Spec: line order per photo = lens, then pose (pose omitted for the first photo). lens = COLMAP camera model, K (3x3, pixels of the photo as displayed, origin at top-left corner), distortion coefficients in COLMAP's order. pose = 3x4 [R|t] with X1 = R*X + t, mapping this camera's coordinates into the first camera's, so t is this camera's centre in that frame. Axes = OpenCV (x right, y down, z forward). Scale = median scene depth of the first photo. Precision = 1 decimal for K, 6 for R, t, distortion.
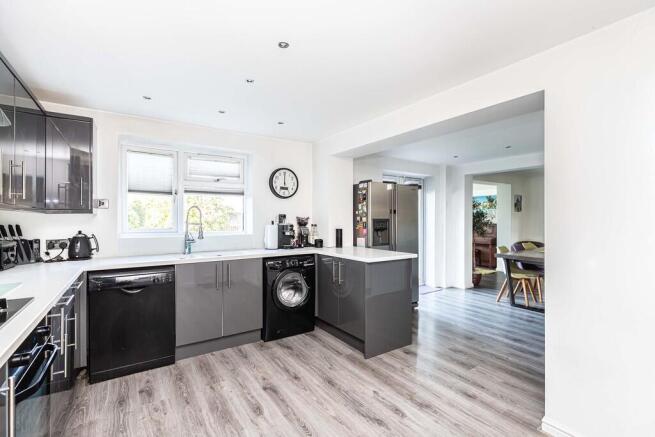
lens RADIAL K [[299.7, 0, 325.2], [0, 299.7, 218.0], [0, 0, 1]] dist [0.002525, -0.000418]
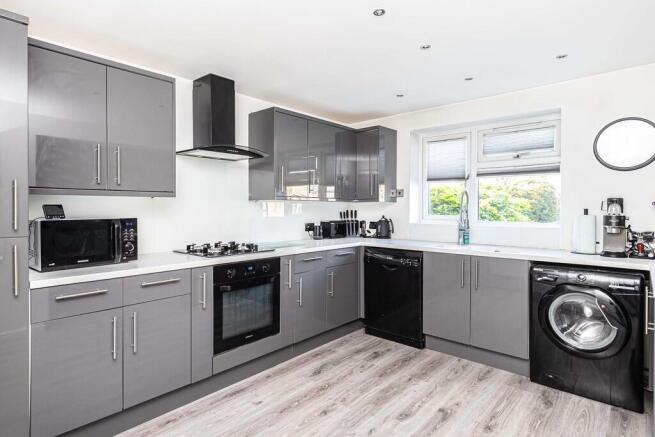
lens RADIAL K [[358.7, 0, 317.4], [0, 358.7, 209.0], [0, 0, 1]] dist [0.004256, 0.001312]
pose [[0.242695, 0.002958, -0.970098, 0.564887], [0.001382, 0.999993, 0.003395, 0.009313], [0.970102, -0.002164, 0.242689, 0.360083]]
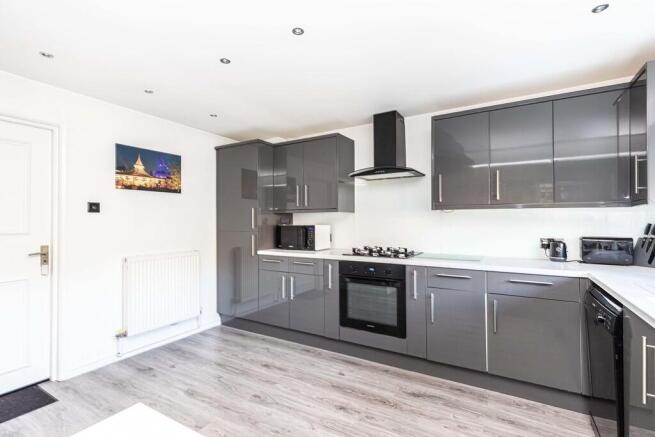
lens RADIAL K [[299.7, 0, 328.8], [0, 299.7, 219.6], [0, 0, 1]] dist [0.002525, -0.000418]
pose [[-0.898688, 0.000674, -0.438588, 0.132271], [0.005599, 0.999935, -0.009937, 0.022902], [0.438553, -0.011386, -0.898633, 1.210152]]
